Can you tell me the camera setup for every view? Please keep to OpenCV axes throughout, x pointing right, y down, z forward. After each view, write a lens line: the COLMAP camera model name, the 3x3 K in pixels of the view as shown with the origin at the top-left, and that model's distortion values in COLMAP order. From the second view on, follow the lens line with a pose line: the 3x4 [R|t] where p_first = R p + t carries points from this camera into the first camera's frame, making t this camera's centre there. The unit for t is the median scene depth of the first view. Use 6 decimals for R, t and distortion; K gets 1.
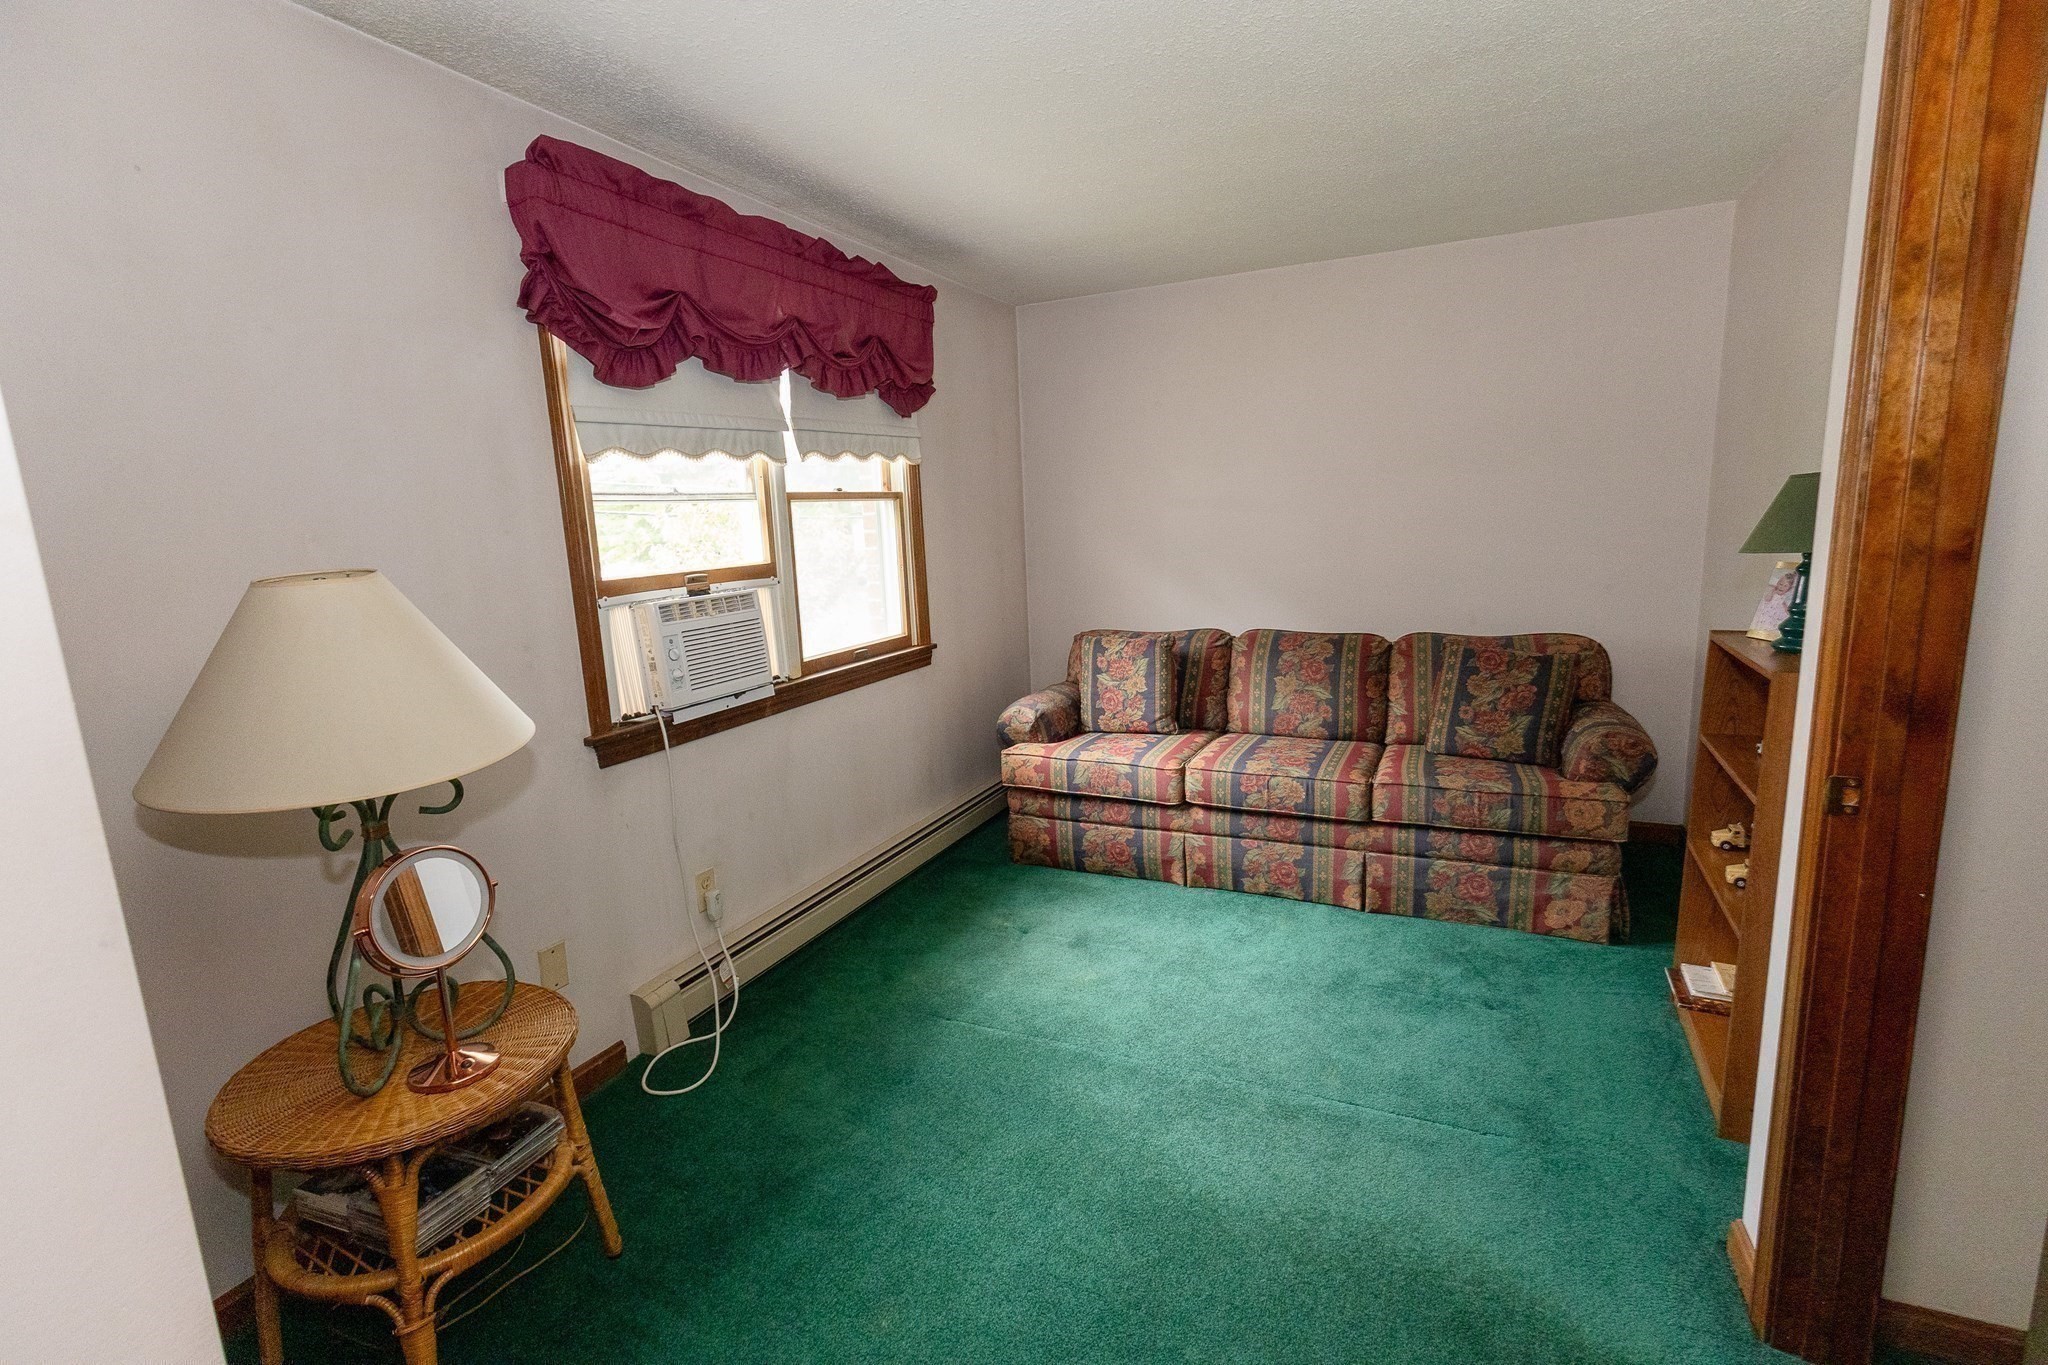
lens RADIAL K [[976.4, 0, 1024.0], [0, 976.4, 682.5], [0, 0, 1]] dist [-0.004063, 0.000231]
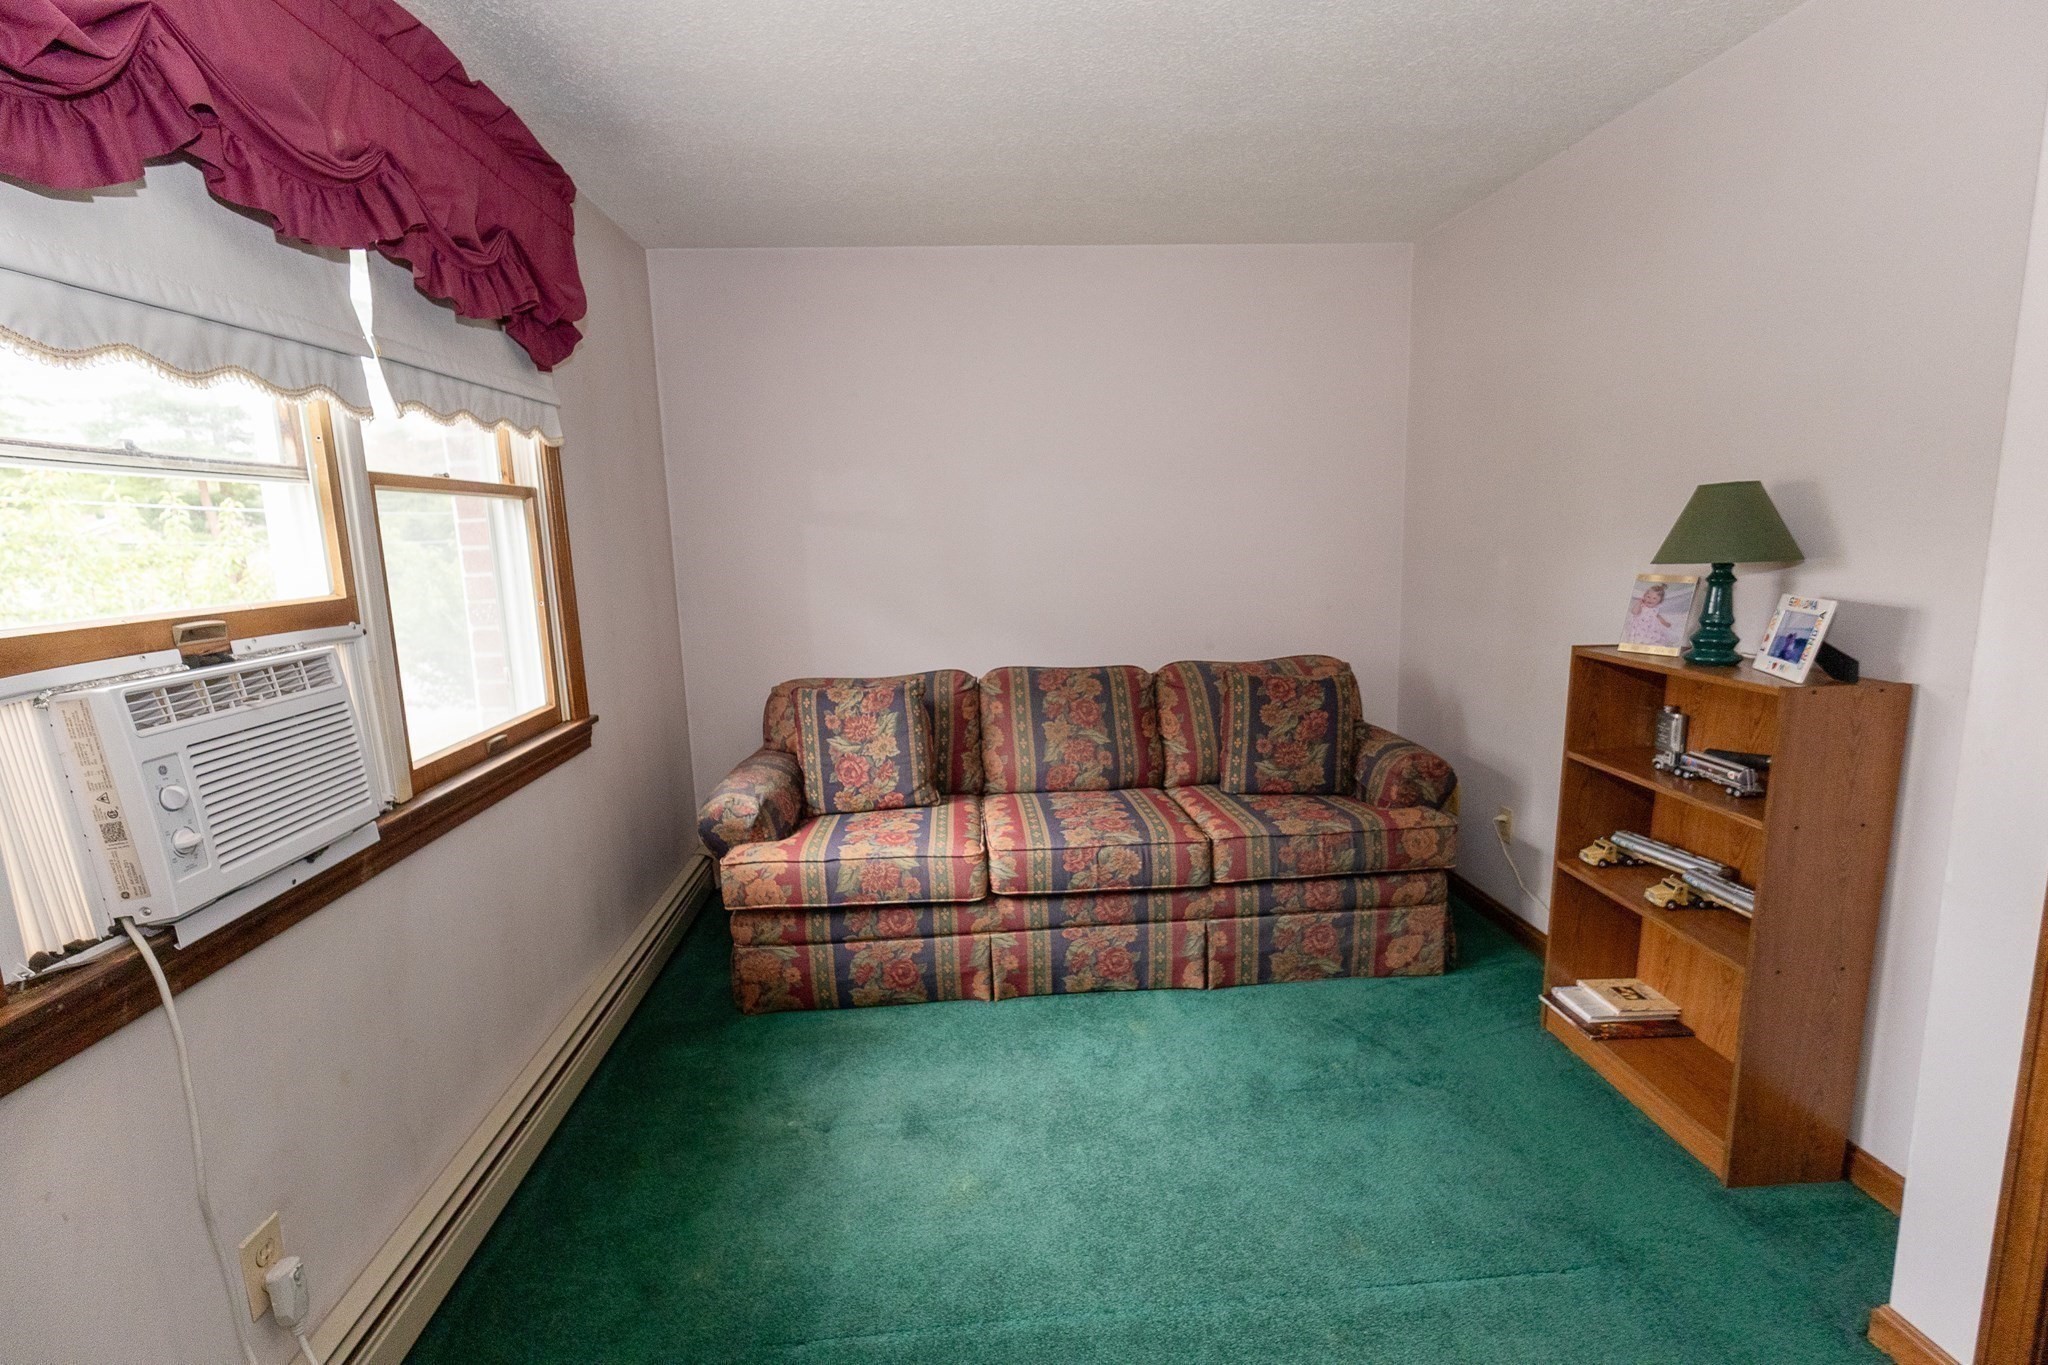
lens RADIAL K [[952.7, 0, 1029.2], [0, 952.7, 684.4], [0, 0, 1]] dist [-0.003242, 0.001364]
pose [[0.866462, -0.064051, 0.495118, -0.183843], [0.079189, 0.996813, -0.009630, -0.036749], [-0.492923, 0.047552, 0.868773, 0.333672]]
